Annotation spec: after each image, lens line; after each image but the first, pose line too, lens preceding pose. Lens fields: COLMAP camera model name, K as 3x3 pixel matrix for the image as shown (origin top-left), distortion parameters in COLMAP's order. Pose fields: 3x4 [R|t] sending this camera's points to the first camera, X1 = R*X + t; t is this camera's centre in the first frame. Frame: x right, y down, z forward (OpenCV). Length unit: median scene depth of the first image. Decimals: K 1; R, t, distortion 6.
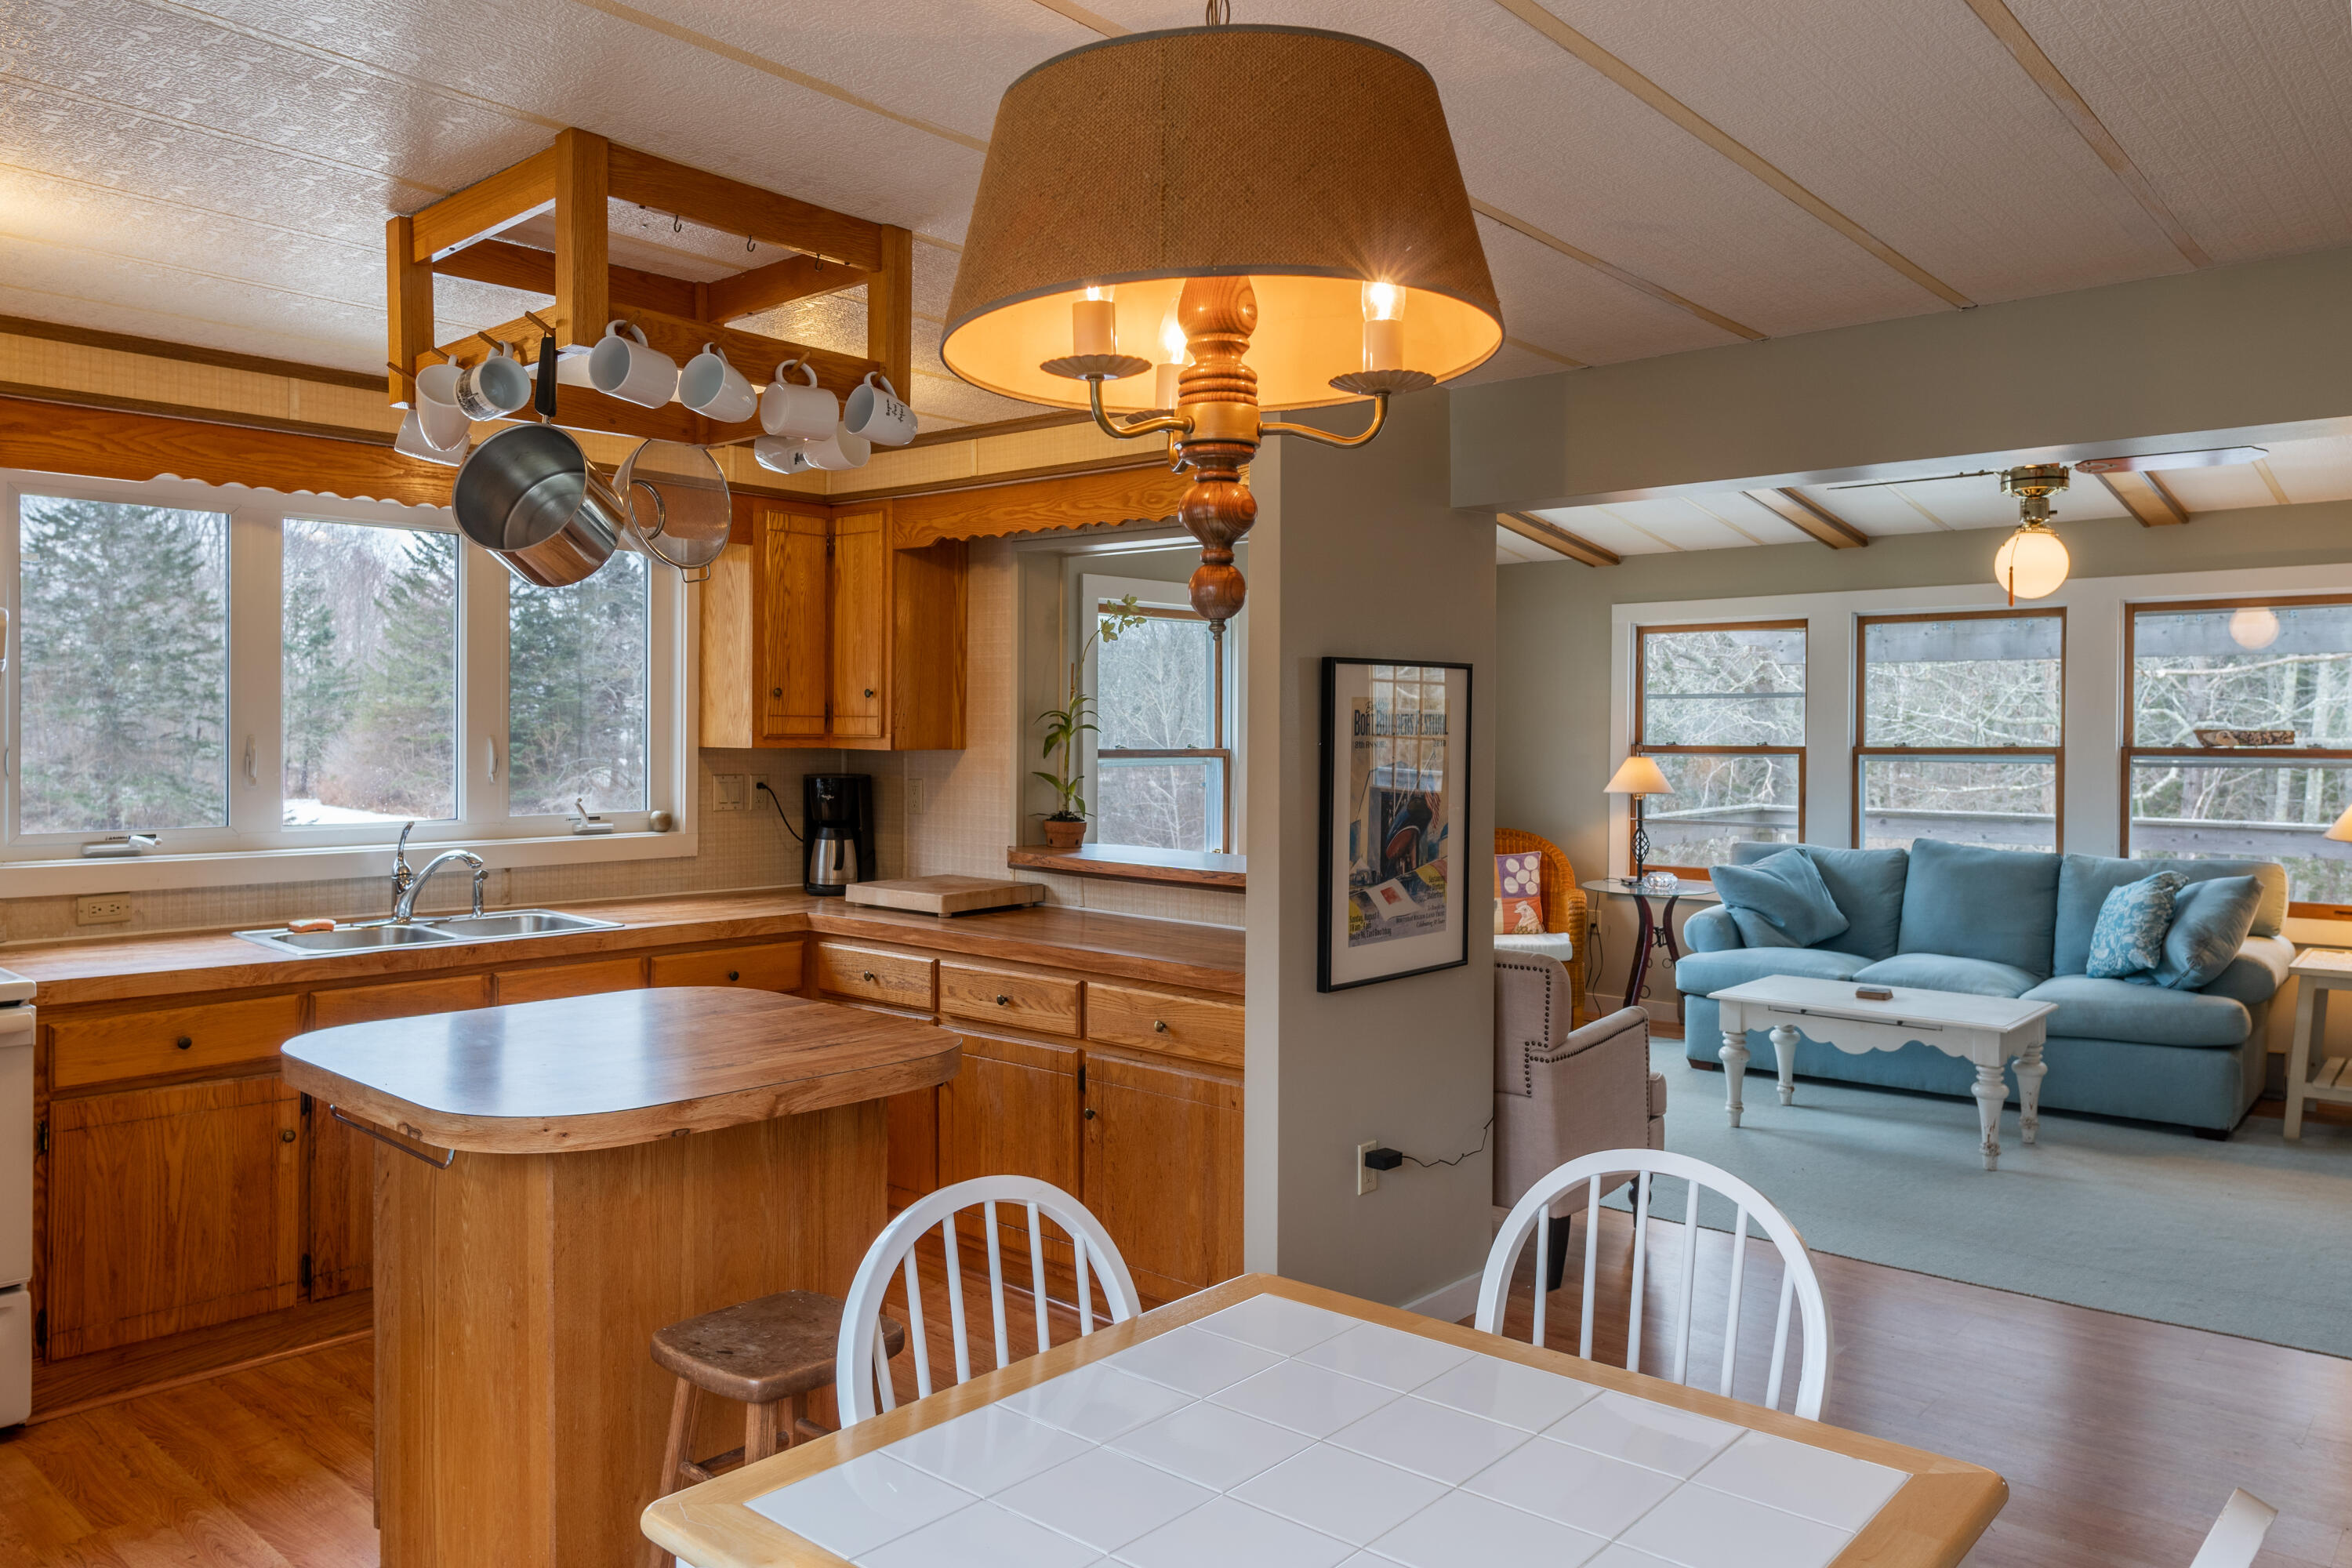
lens RADIAL K [[1640.7, 0, 1217.2], [0, 1640.7, 754.1], [0, 0, 1]] dist [0.007555, -0.008338]
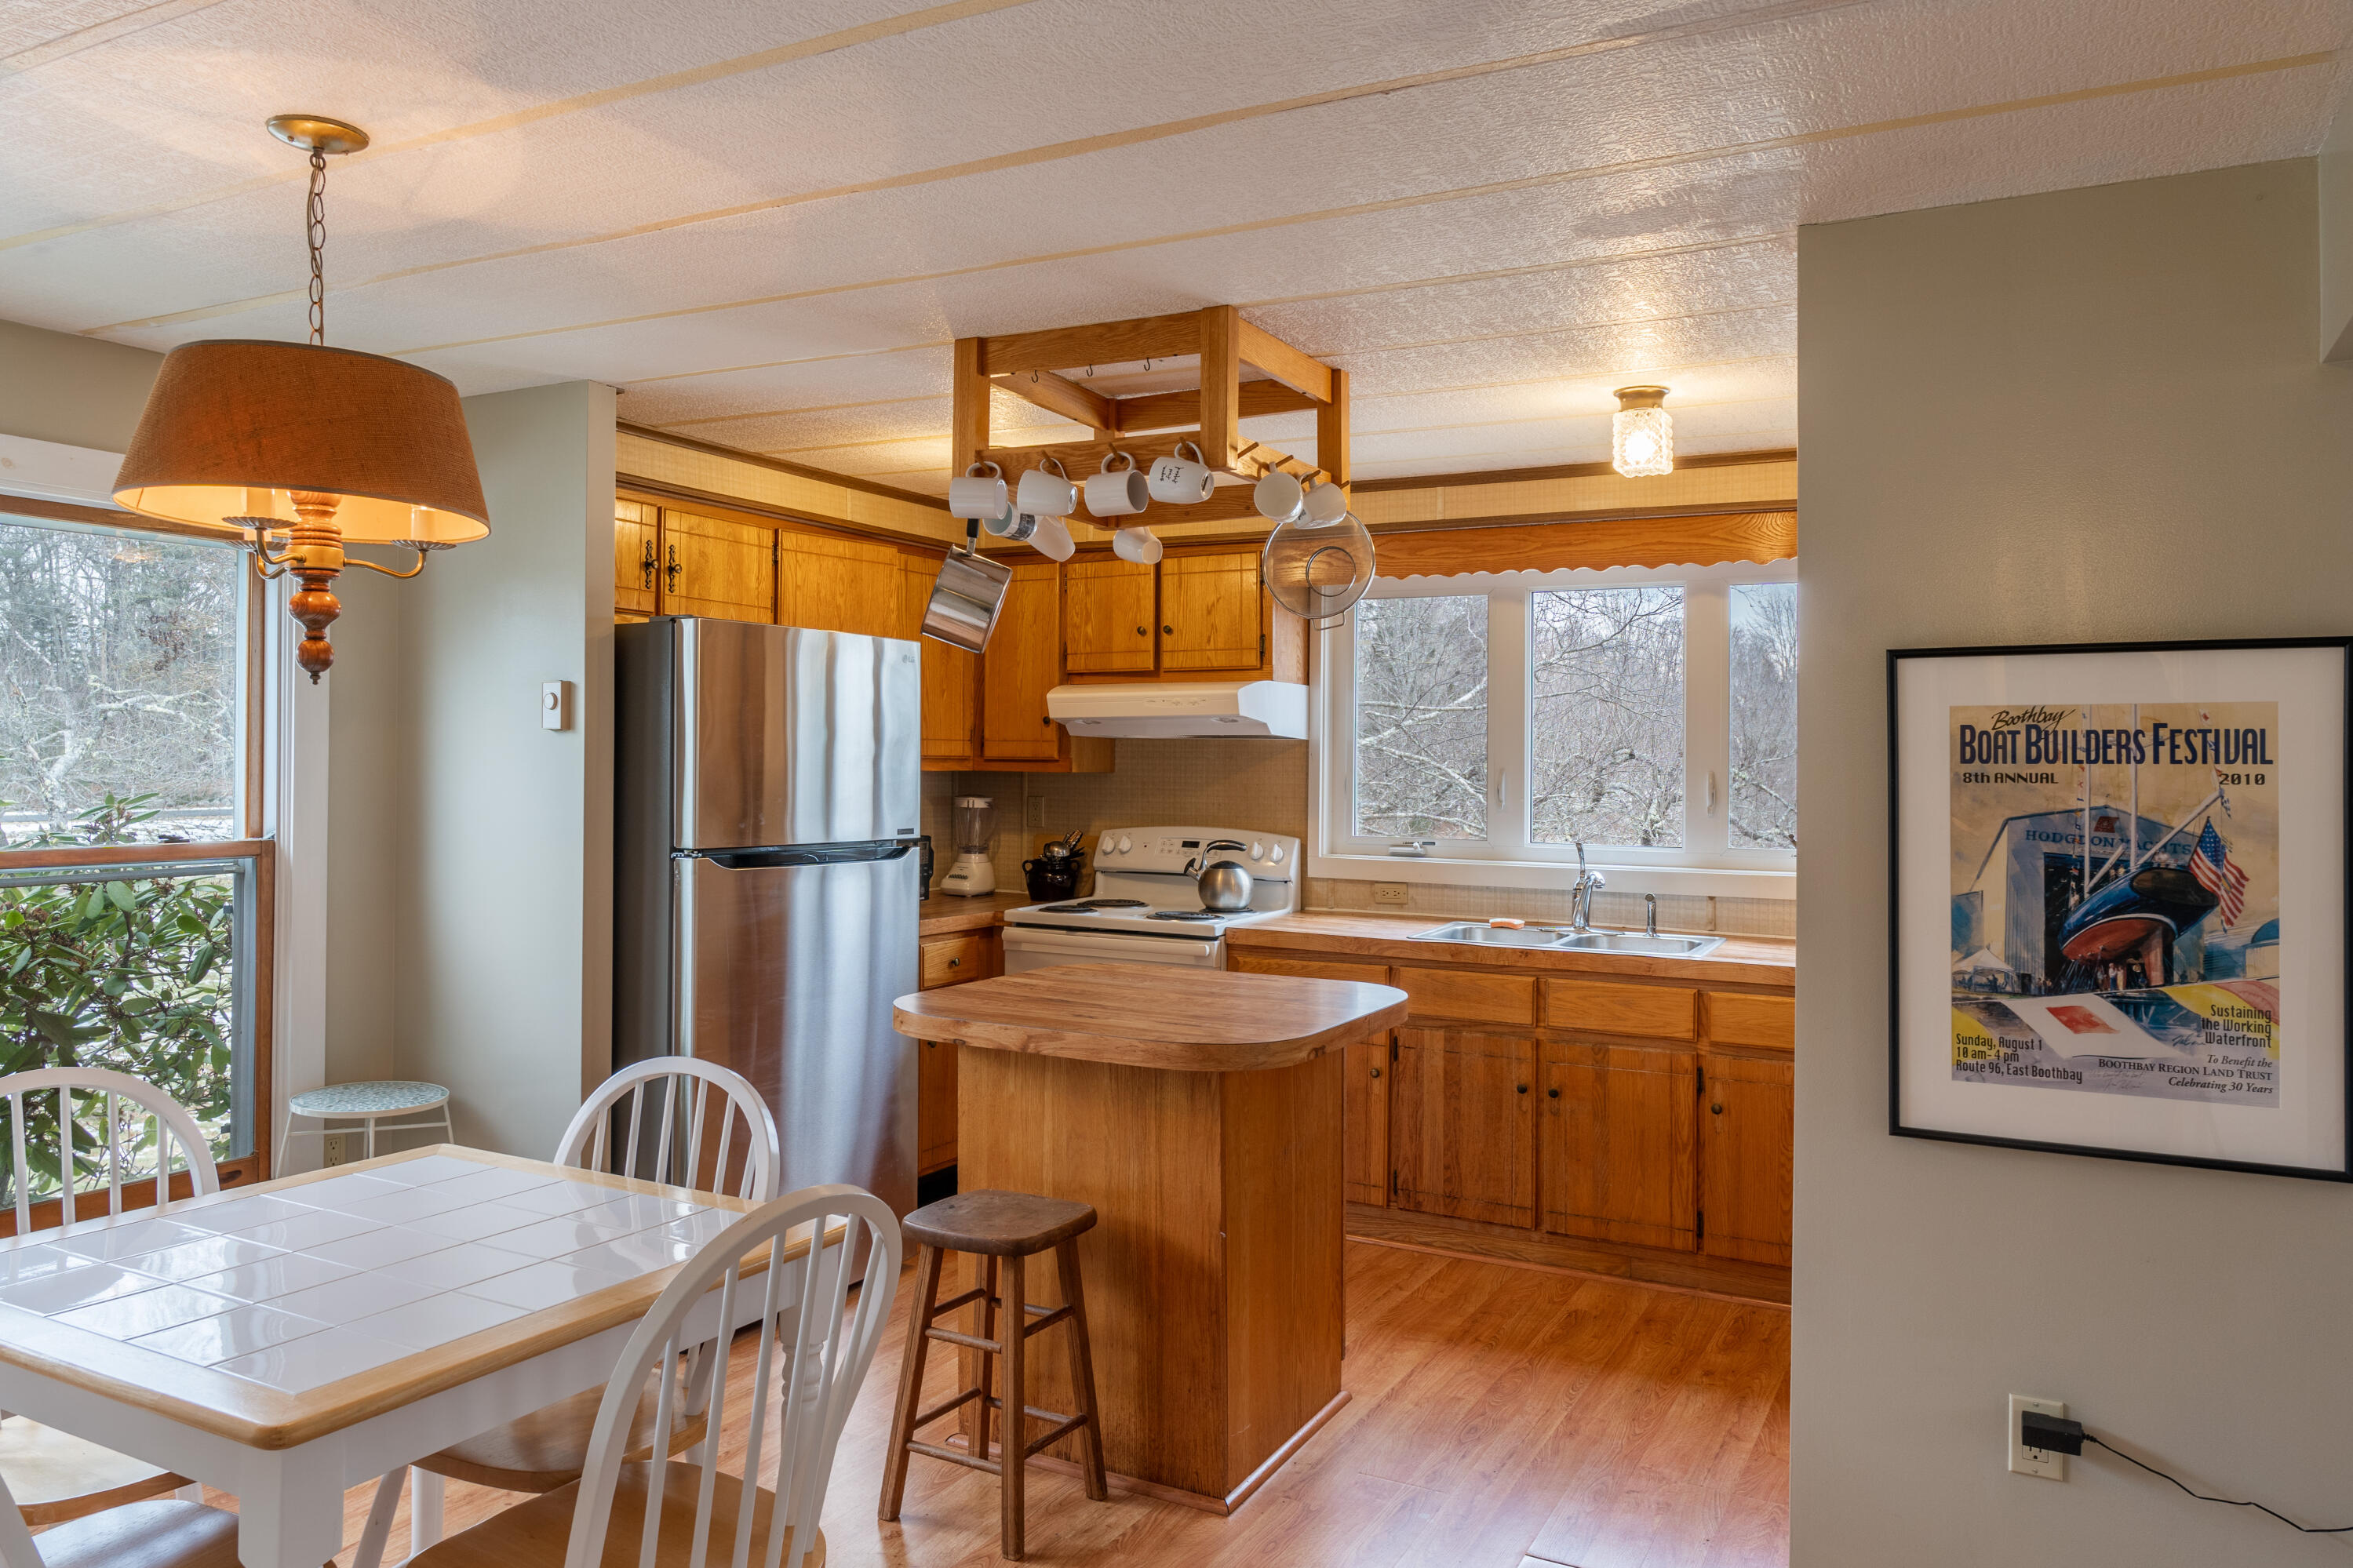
lens RADIAL K [[1674.7, 0, 1190.5], [0, 1674.7, 778.4], [0, 0, 1]] dist [0.032968, -0.000809]
pose [[0.224153, 0.005157, -0.974540, 0.669932], [-0.022600, 0.999745, 0.000092, 0.001578], [0.974292, 0.022004, 0.224212, 0.529074]]
